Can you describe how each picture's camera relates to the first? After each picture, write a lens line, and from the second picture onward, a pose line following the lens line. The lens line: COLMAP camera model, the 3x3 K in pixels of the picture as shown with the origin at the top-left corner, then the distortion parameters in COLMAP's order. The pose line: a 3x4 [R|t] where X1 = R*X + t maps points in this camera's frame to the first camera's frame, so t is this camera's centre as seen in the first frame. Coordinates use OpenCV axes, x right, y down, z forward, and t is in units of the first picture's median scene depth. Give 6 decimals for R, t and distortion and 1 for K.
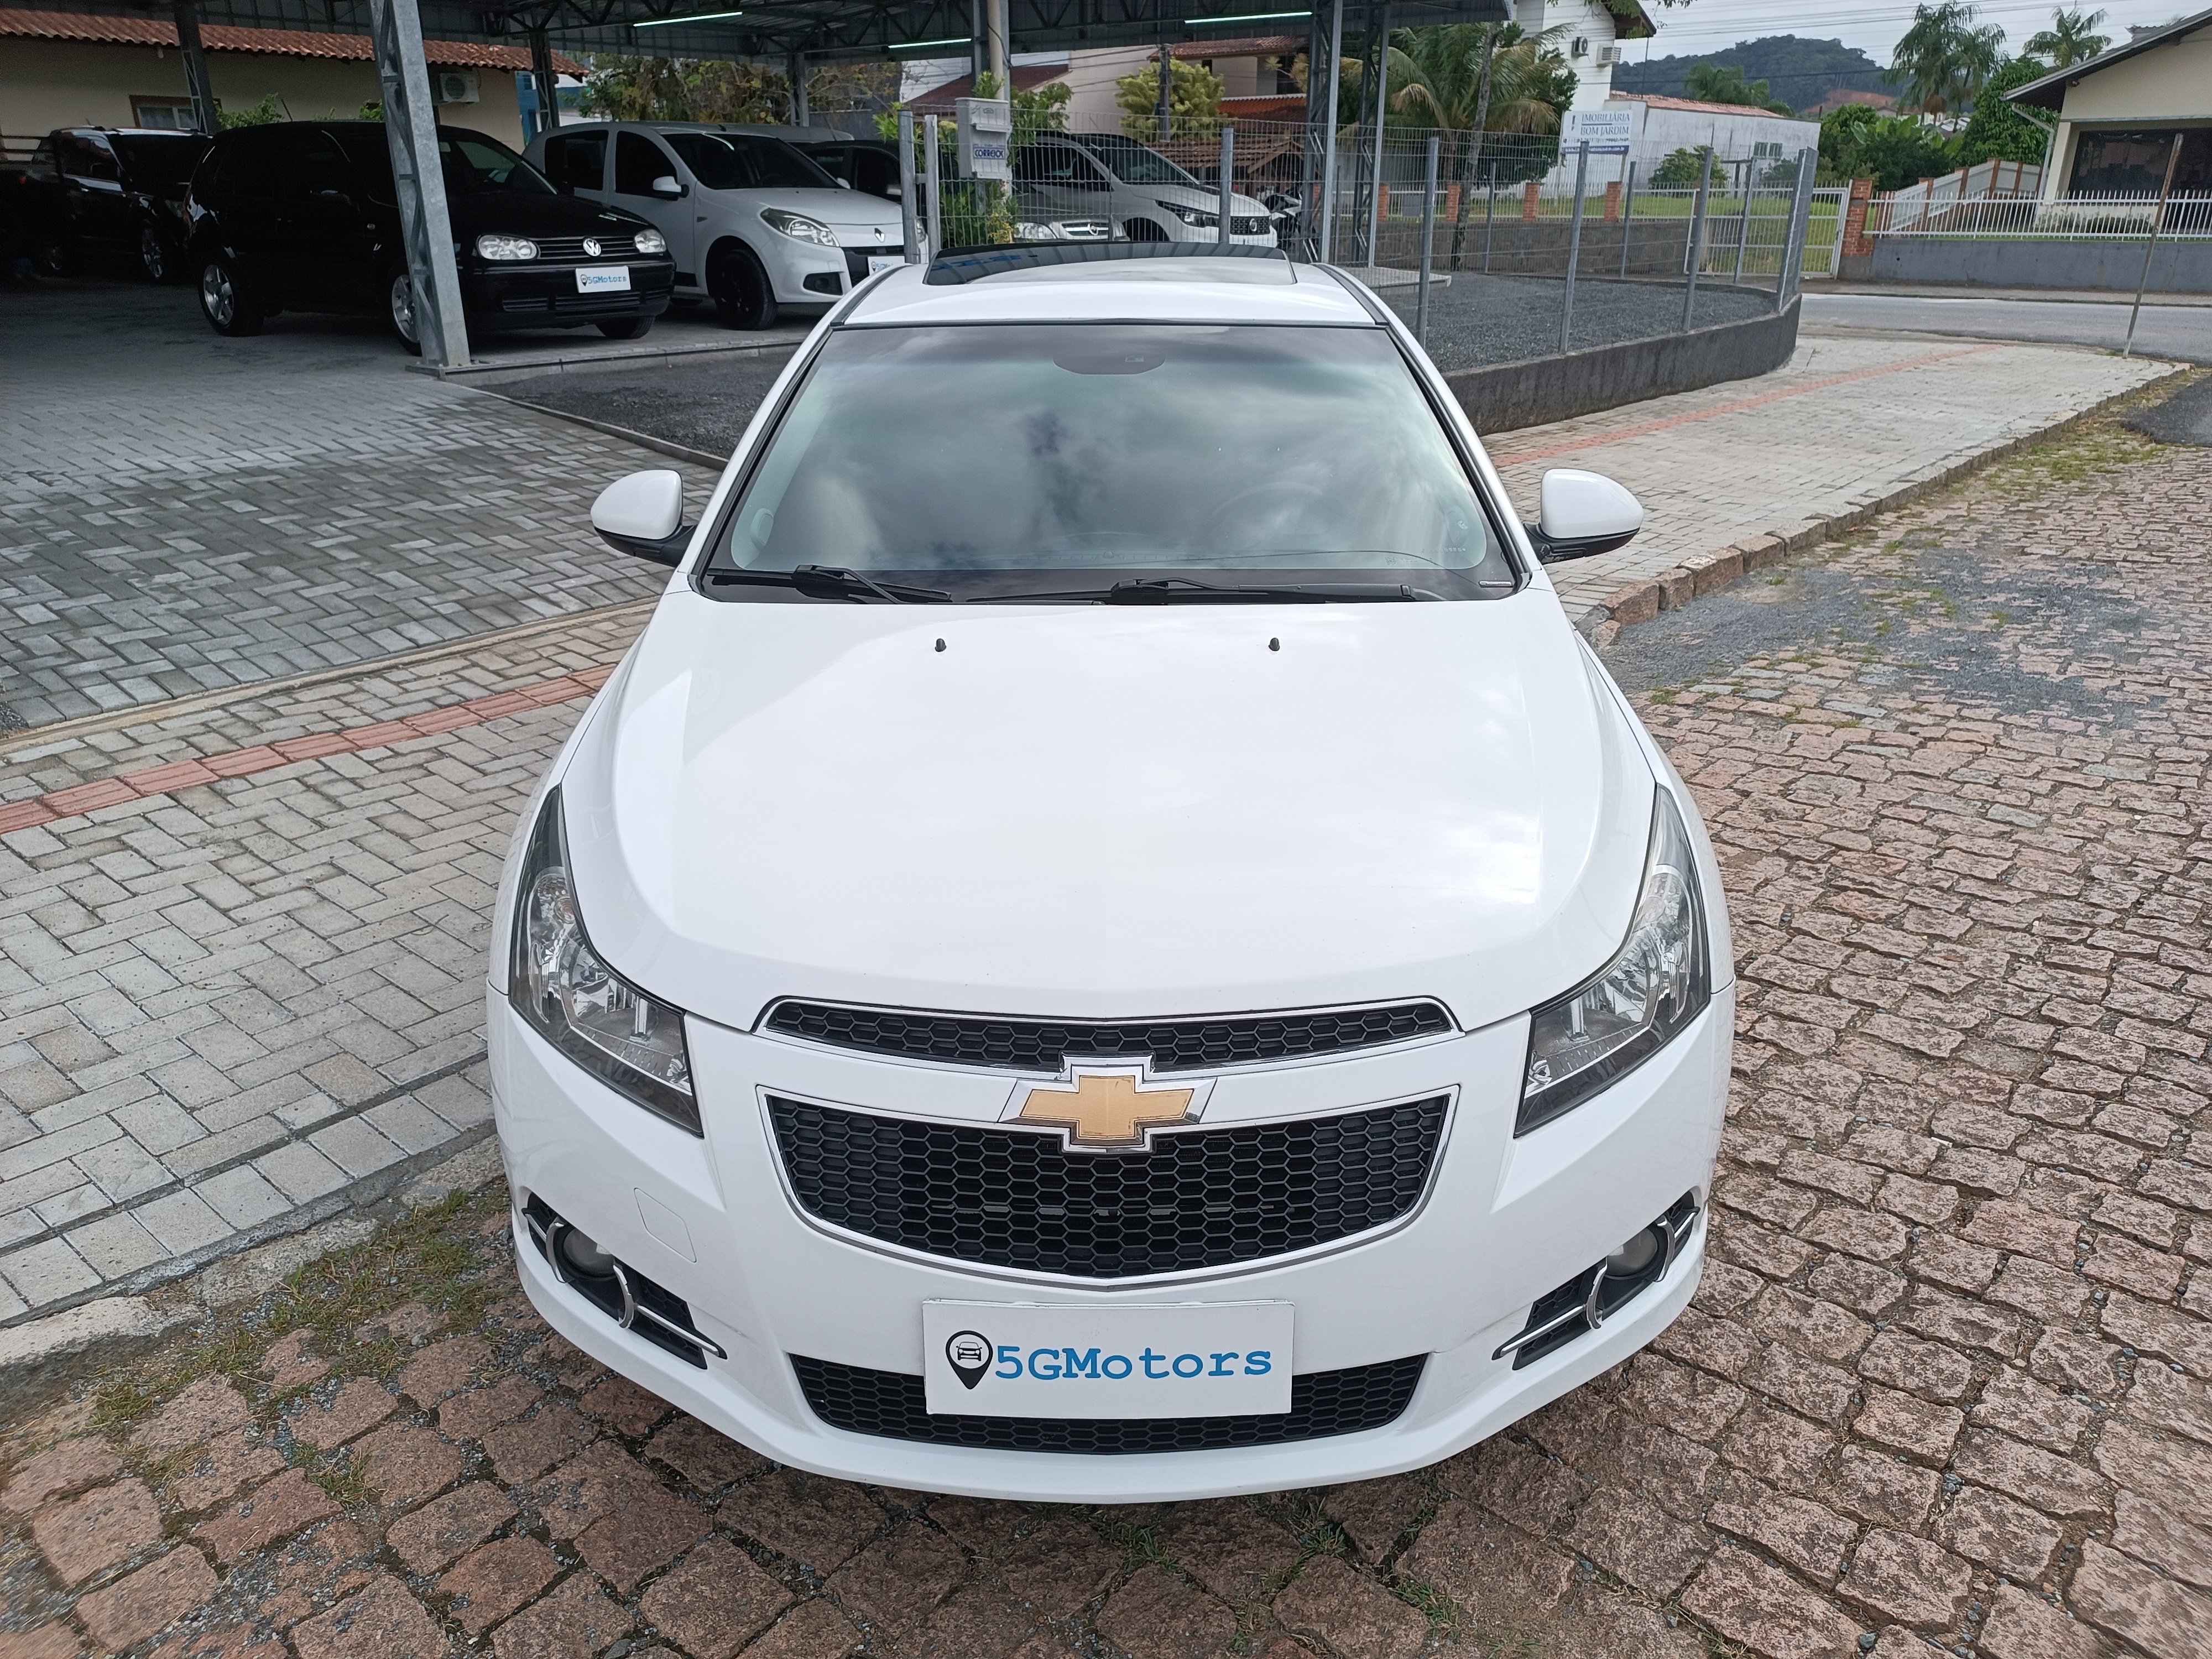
lens RADIAL K [[1563.2, 0, 1103.9], [0, 1563.2, 832.2], [0, 0, 1]] dist [0.020937, -0.014268]
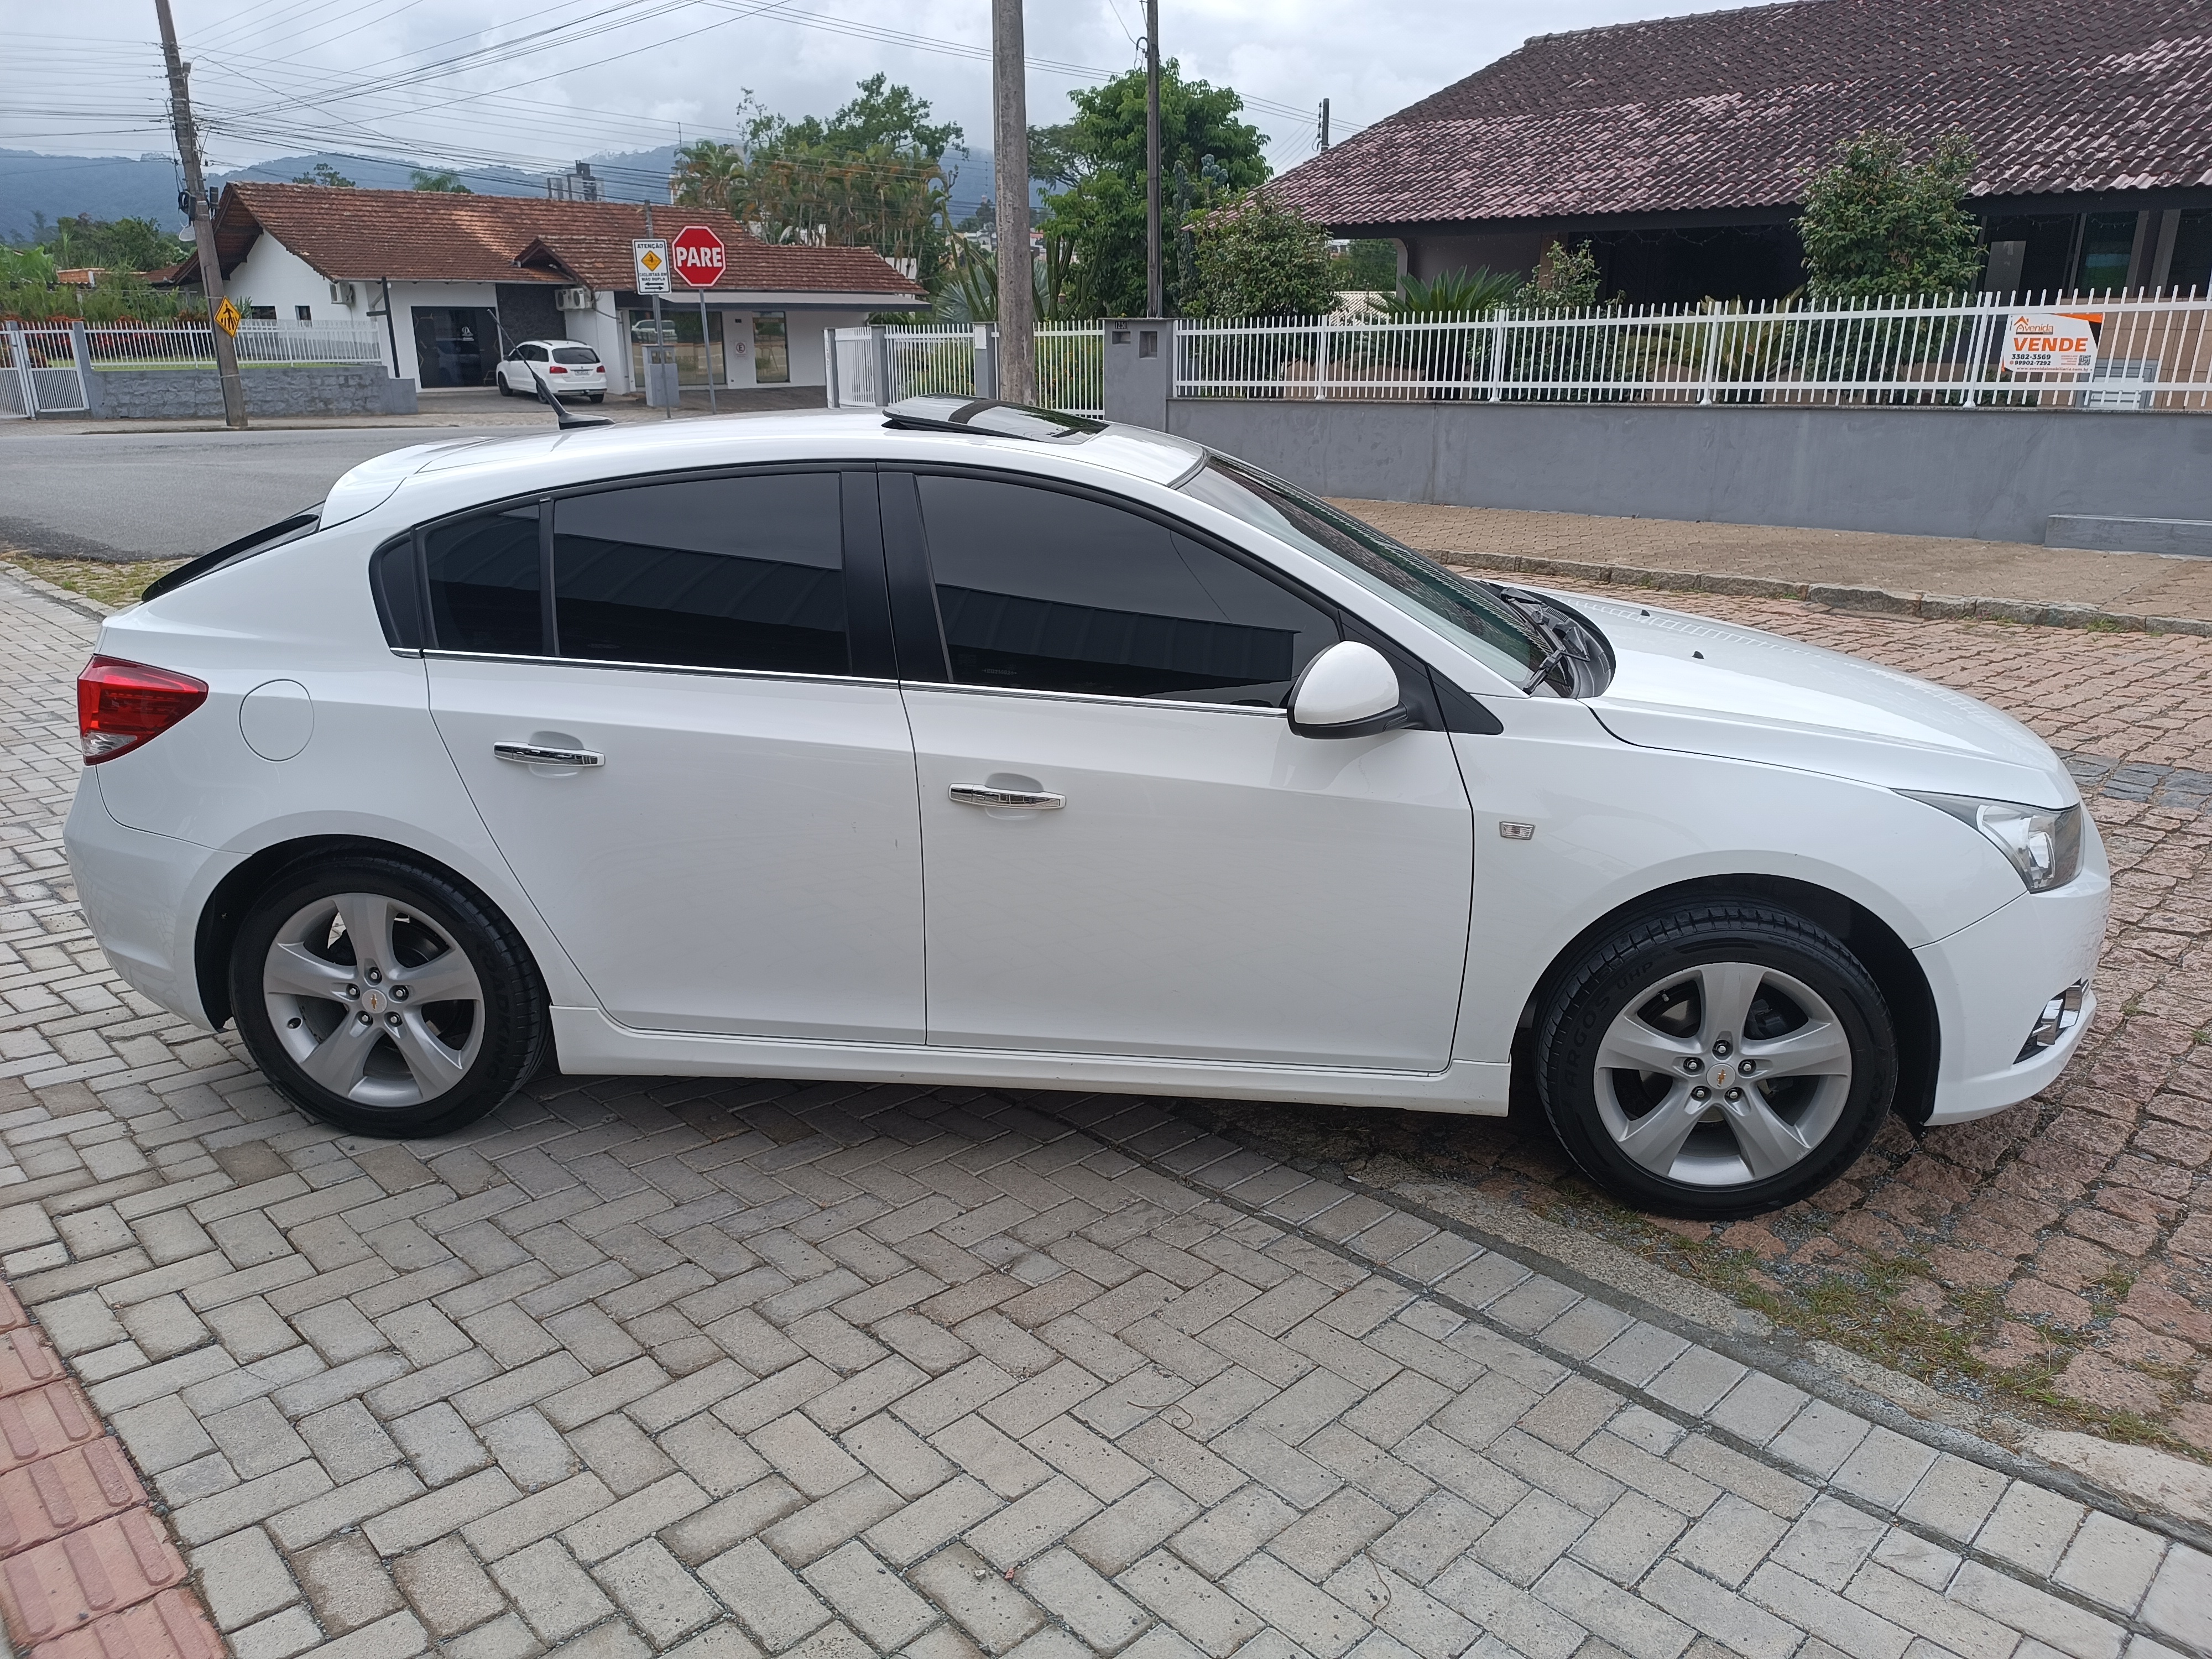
lens RADIAL K [[1581.6, 0, 1106.0], [0, 1581.6, 829.5], [0, 0, 1]] dist [0.031806, -0.029276]
pose [[0.095171, -0.302542, 0.948373, -0.828626], [0.374926, 0.893436, 0.247392, -0.283331], [-0.922157, 0.332025, 0.198460, 0.662455]]
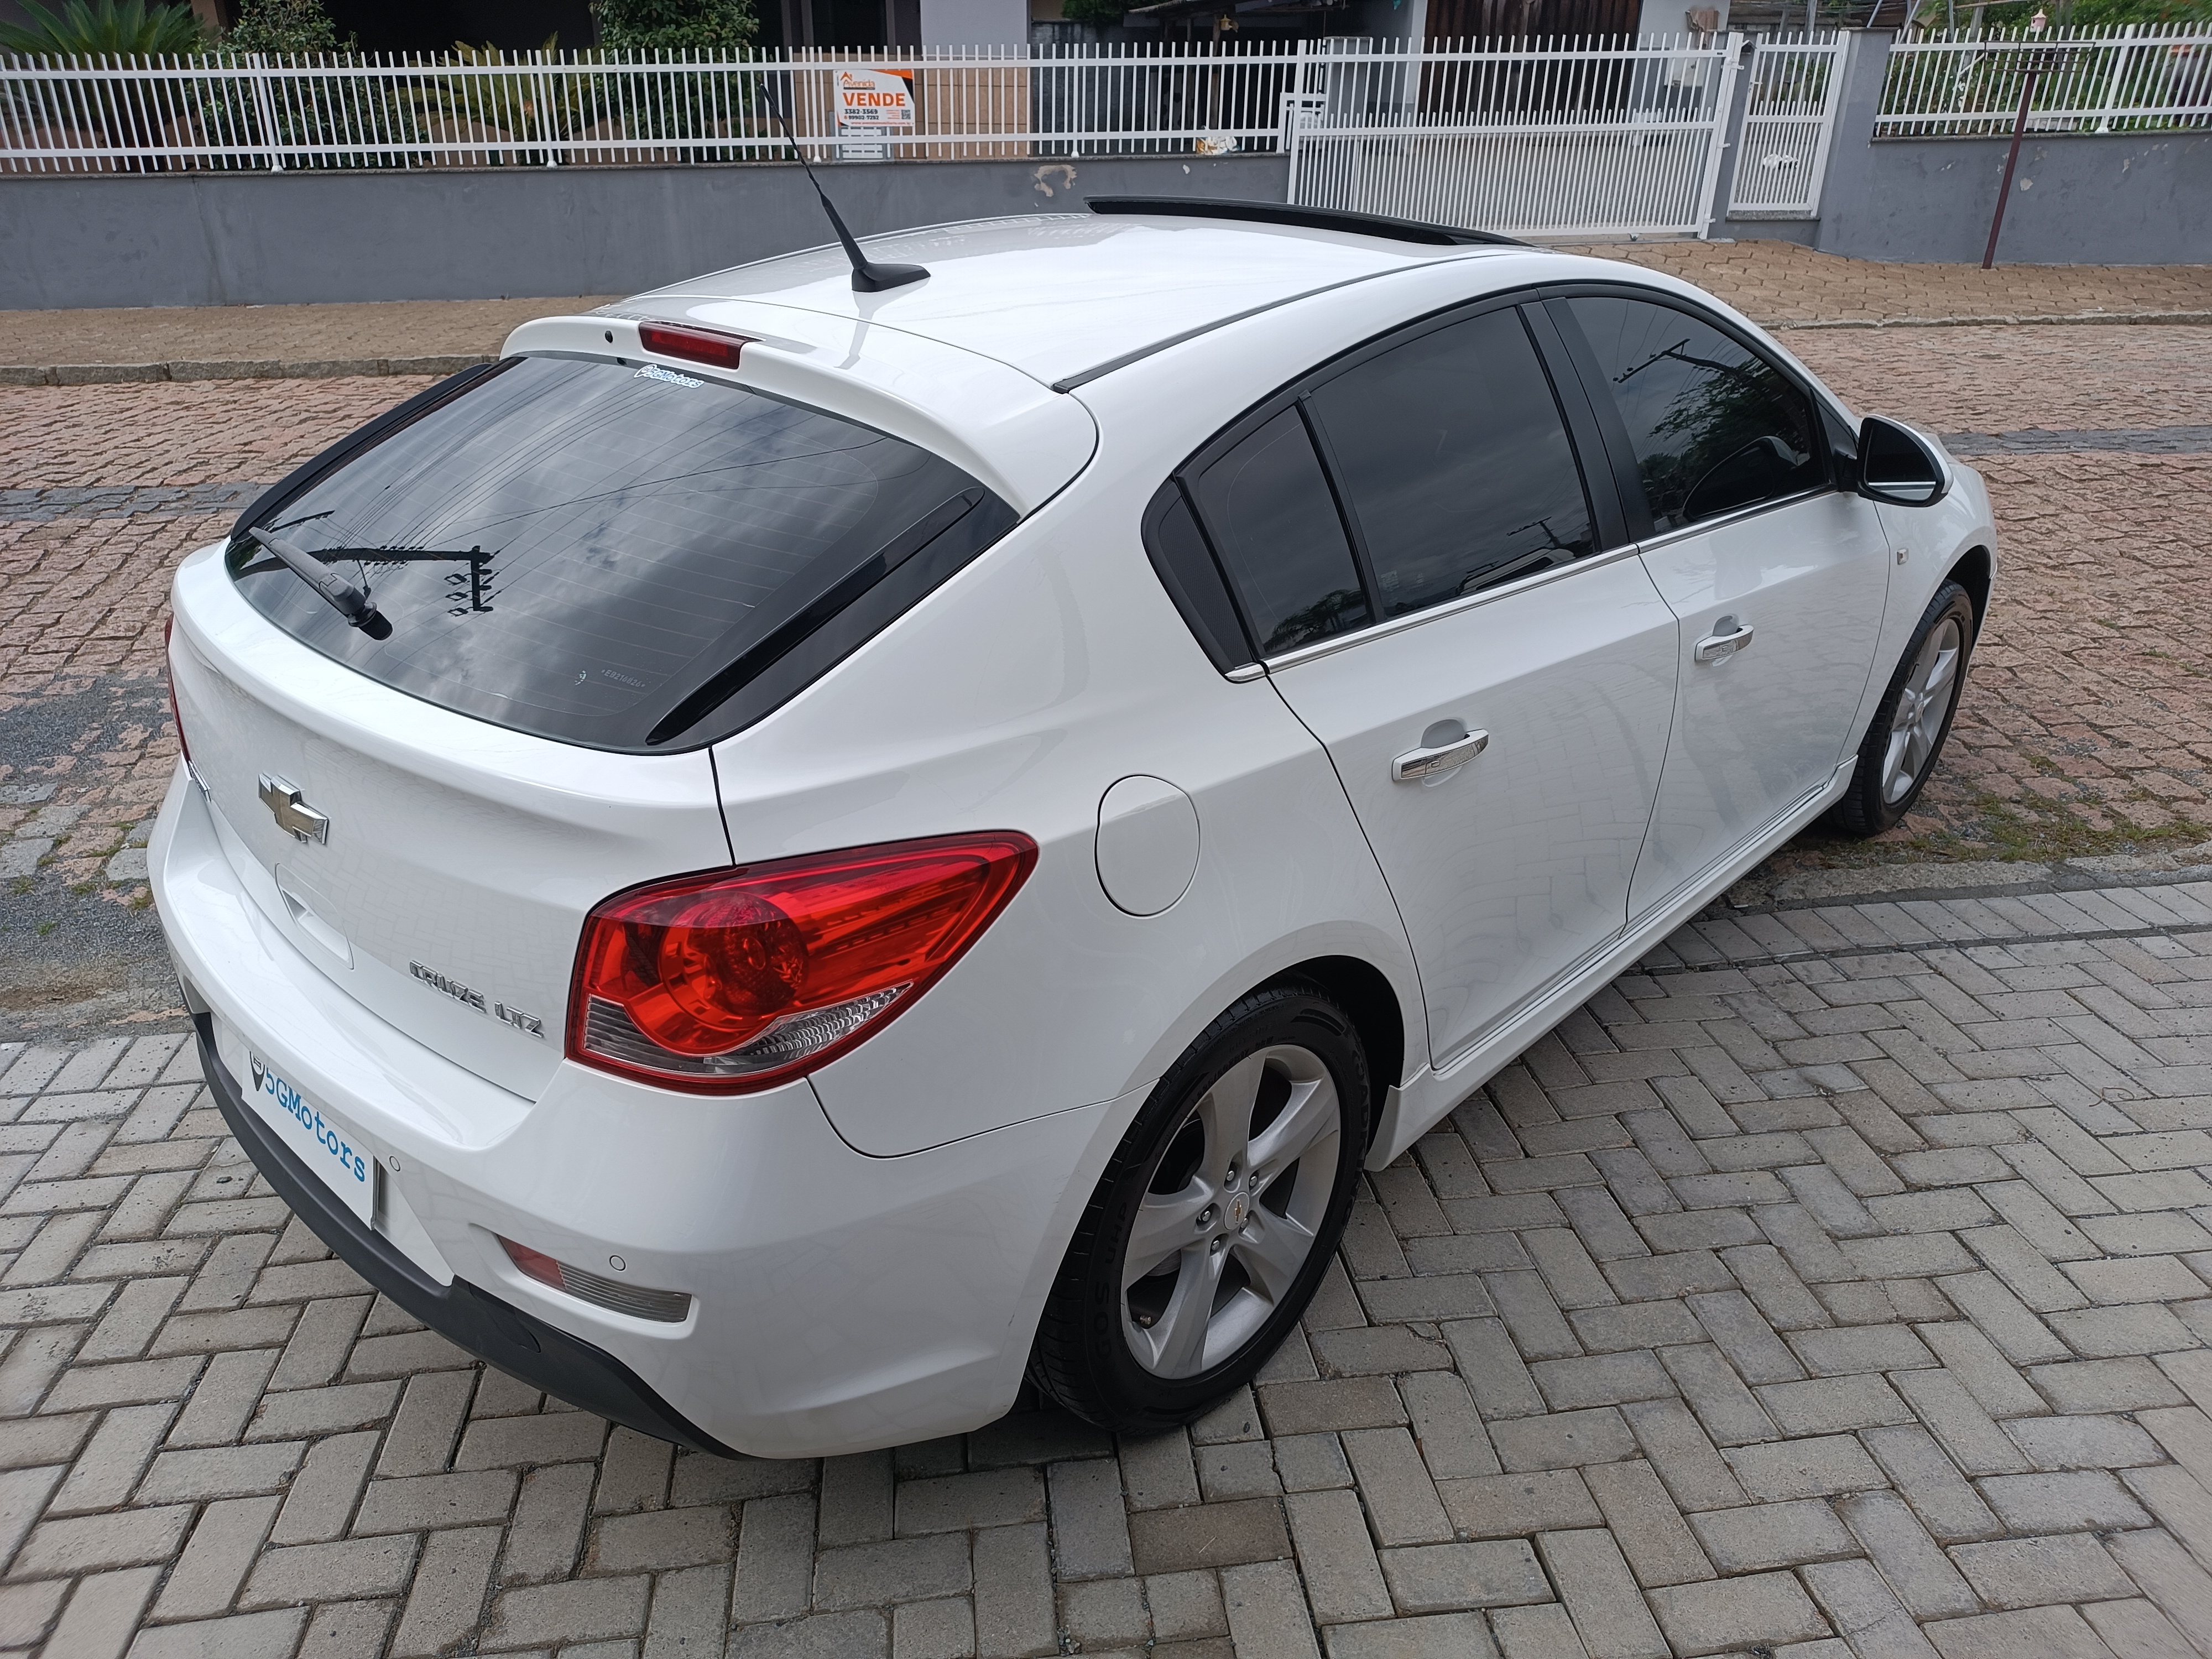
lens RADIAL K [[1581.6, 0, 1106.0], [0, 1581.6, 829.5], [0, 0, 1]] dist [0.031806, -0.029276]
pose [[-0.734664, -0.296163, 0.610374, -0.418277], [0.249537, 0.718653, 0.649052, -0.559907], [-0.630872, 0.629146, -0.454065, 1.314433]]
